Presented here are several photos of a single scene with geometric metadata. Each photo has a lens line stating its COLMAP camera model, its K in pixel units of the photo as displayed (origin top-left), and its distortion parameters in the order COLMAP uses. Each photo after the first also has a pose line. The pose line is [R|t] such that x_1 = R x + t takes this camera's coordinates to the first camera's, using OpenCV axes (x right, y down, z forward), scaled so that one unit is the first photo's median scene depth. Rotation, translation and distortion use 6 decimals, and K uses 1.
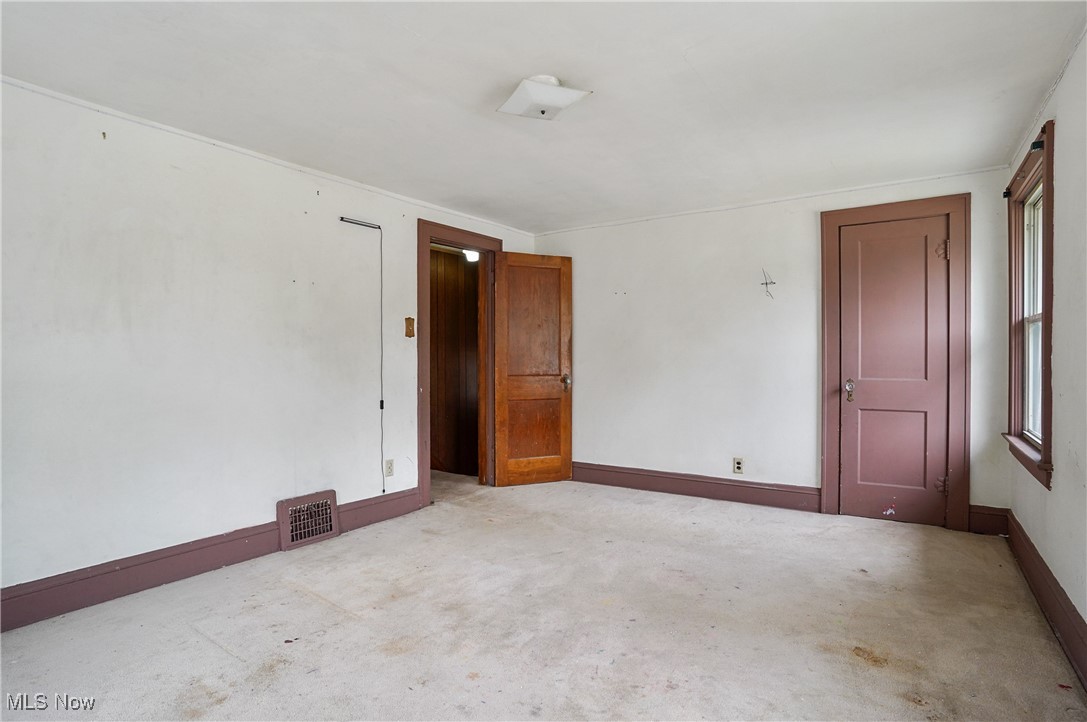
lens RADIAL K [[570.8, 0, 545.2], [0, 570.8, 364.3], [0, 0, 1]] dist [-0.080554, 0.043280]
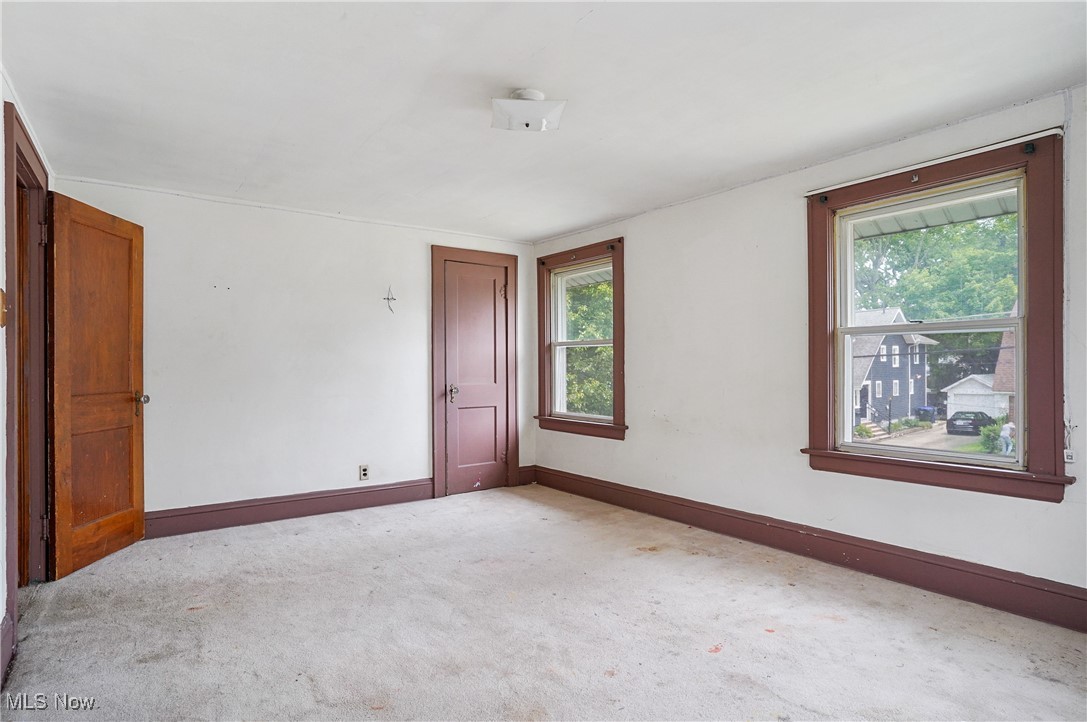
lens RADIAL K [[570.8, 0, 545.2], [0, 570.8, 364.3], [0, 0, 1]] dist [-0.080554, 0.043280]
pose [[0.329604, 0.006886, 0.944094, -0.617118], [0.012631, 0.999852, -0.011703, -0.001039], [-0.944035, 0.015782, 0.329468, 0.412095]]
